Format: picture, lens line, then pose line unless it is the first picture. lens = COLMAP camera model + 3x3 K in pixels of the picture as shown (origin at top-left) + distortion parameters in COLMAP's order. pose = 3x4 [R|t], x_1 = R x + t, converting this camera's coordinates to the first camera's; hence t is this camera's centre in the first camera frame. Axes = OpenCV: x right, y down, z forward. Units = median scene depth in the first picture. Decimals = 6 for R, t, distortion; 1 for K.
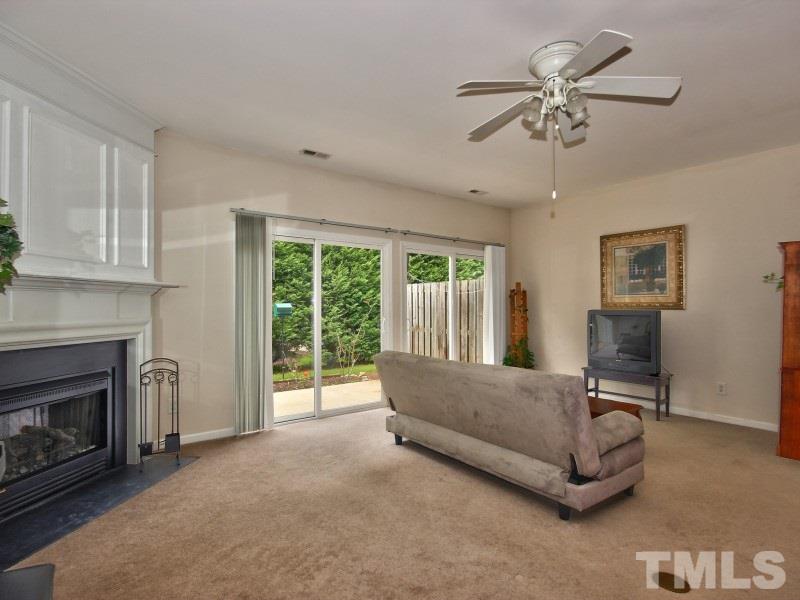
lens RADIAL K [[420.3, 0, 401.0], [0, 420.3, 302.6], [0, 0, 1]] dist [-0.004927, -0.000005]
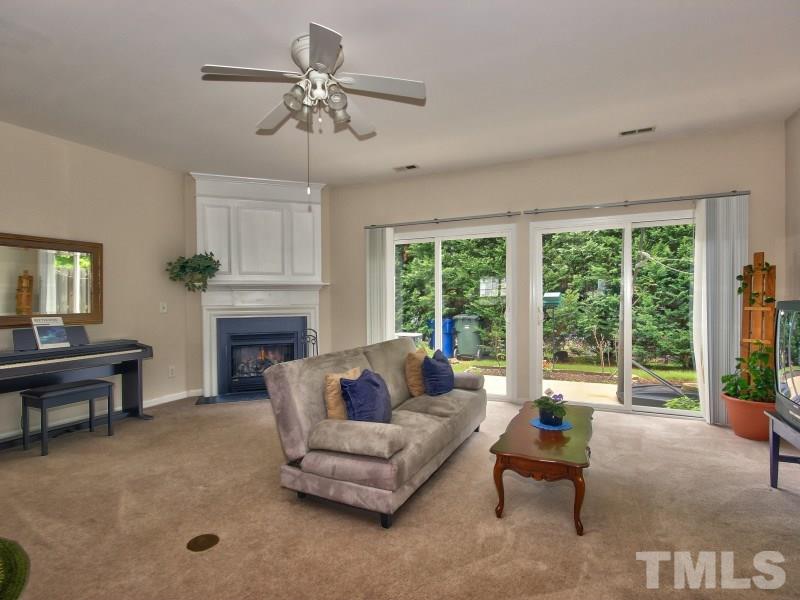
lens RADIAL K [[420.3, 0, 397.0], [0, 420.3, 303.5], [0, 0, 1]] dist [-0.004927, -0.000005]
pose [[0.465522, 0.009162, -0.884989, 0.364493], [0.016383, 0.999686, 0.018968, 0.002482], [0.884885, -0.023328, 0.465226, 0.180485]]
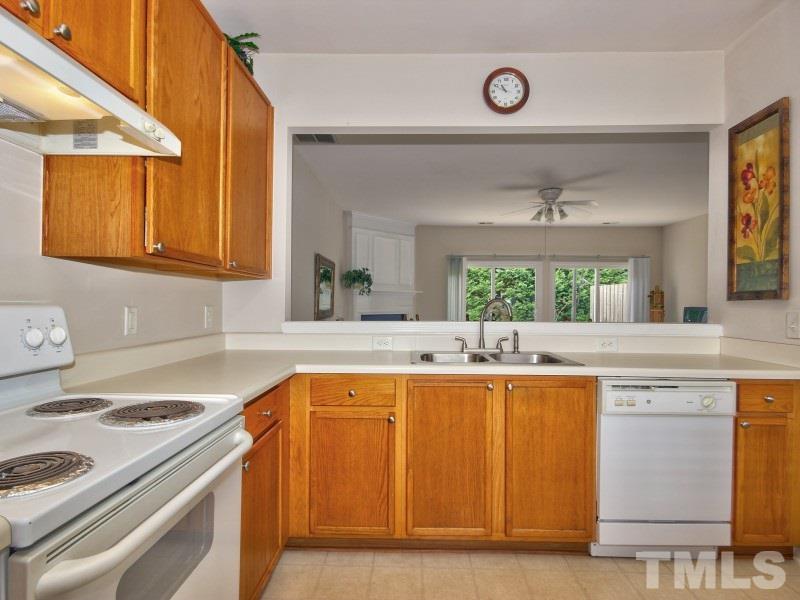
lens RADIAL K [[420.3, 0, 403.8], [0, 420.3, 305.4], [0, 0, 1]] dist [-0.004927, -0.000005]
pose [[0.785487, 0.014724, -0.618704, 0.302980], [-0.004788, 0.999832, 0.017716, -0.003348], [0.618860, -0.010953, 0.785425, -0.328914]]
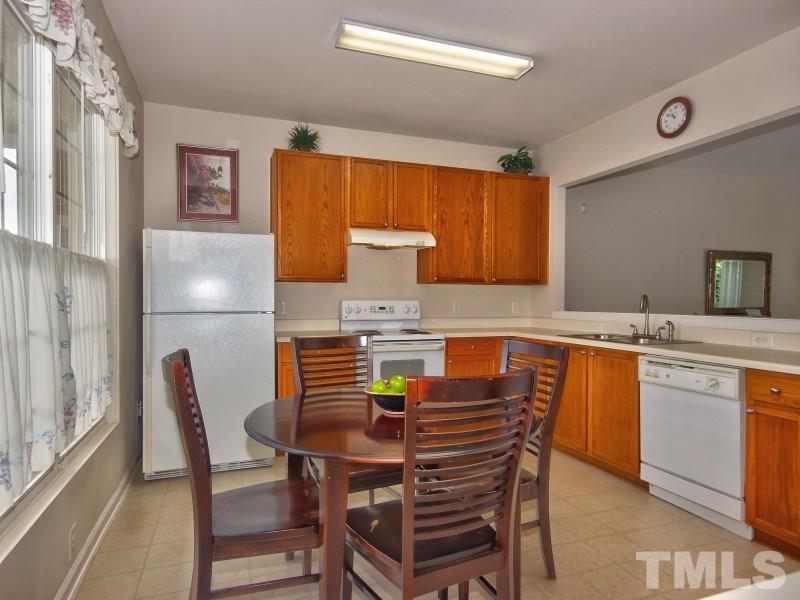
lens RADIAL K [[490.5, 0, 401.4], [0, 490.5, 299.7], [0, 0, 1]] dist [-0.008626, 0.003988]
pose [[-0.275466, 0.009835, -0.961261, 0.590017], [0.008703, 0.999932, 0.007737, -0.003985], [0.961272, -0.006235, -0.275533, -0.177073]]
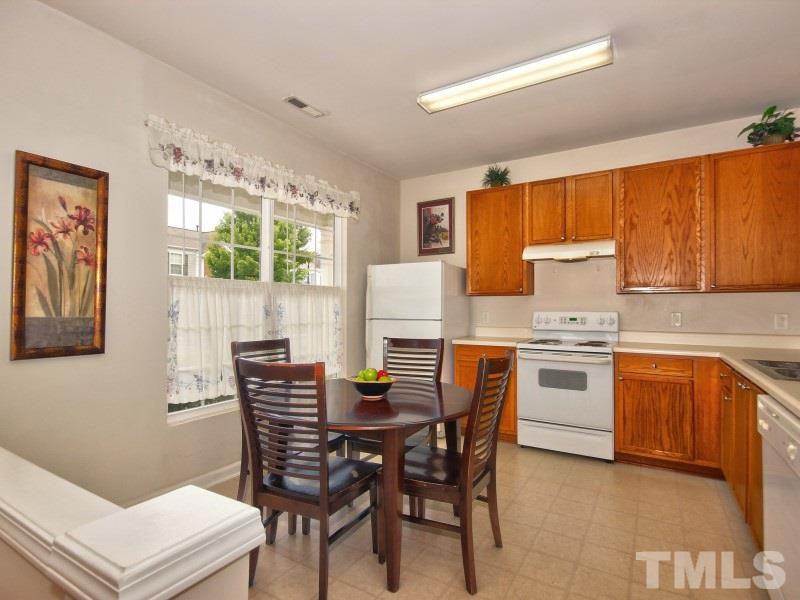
lens RADIAL K [[420.3, 0, 392.6], [0, 420.3, 304.7], [0, 0, 1]] dist [-0.004927, -0.000005]
pose [[-0.930598, 0.001366, -0.366040, 0.463733], [0.007562, 0.999851, -0.015494, -0.001731], [0.365964, -0.017187, -0.930470, -0.010110]]
